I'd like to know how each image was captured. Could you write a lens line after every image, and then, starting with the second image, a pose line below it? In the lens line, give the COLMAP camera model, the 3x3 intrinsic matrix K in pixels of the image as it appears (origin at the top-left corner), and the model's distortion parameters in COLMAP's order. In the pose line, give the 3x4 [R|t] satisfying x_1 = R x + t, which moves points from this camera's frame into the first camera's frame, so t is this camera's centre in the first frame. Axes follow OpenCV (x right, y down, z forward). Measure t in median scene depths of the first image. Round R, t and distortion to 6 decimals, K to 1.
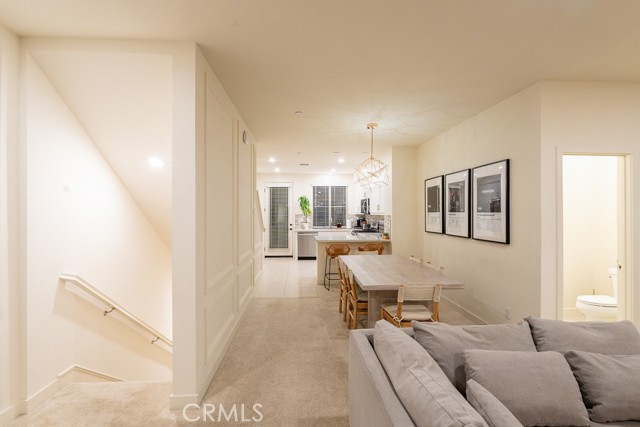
lens RADIAL K [[294.0, 0, 325.3], [0, 294.0, 216.3], [0, 0, 1]] dist [-0.008260, -0.002137]
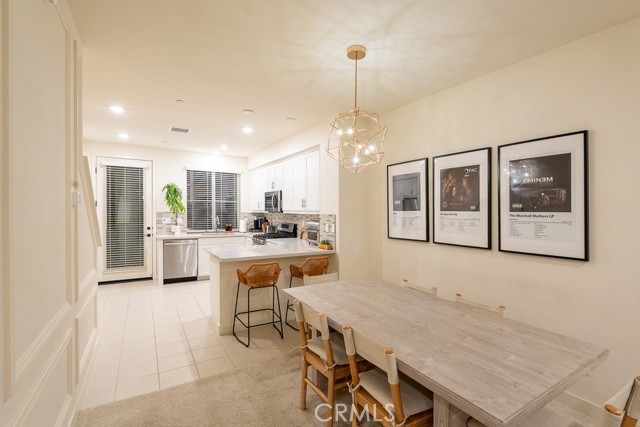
lens RADIAL K [[294.0, 0, 334.2], [0, 294.0, 218.7], [0, 0, 1]] dist [-0.008260, -0.002137]
pose [[0.878882, -0.001324, 0.477038, -0.075659], [-0.005476, 0.999902, 0.012864, -0.001745], [-0.477008, -0.013918, 0.878789, 0.293304]]
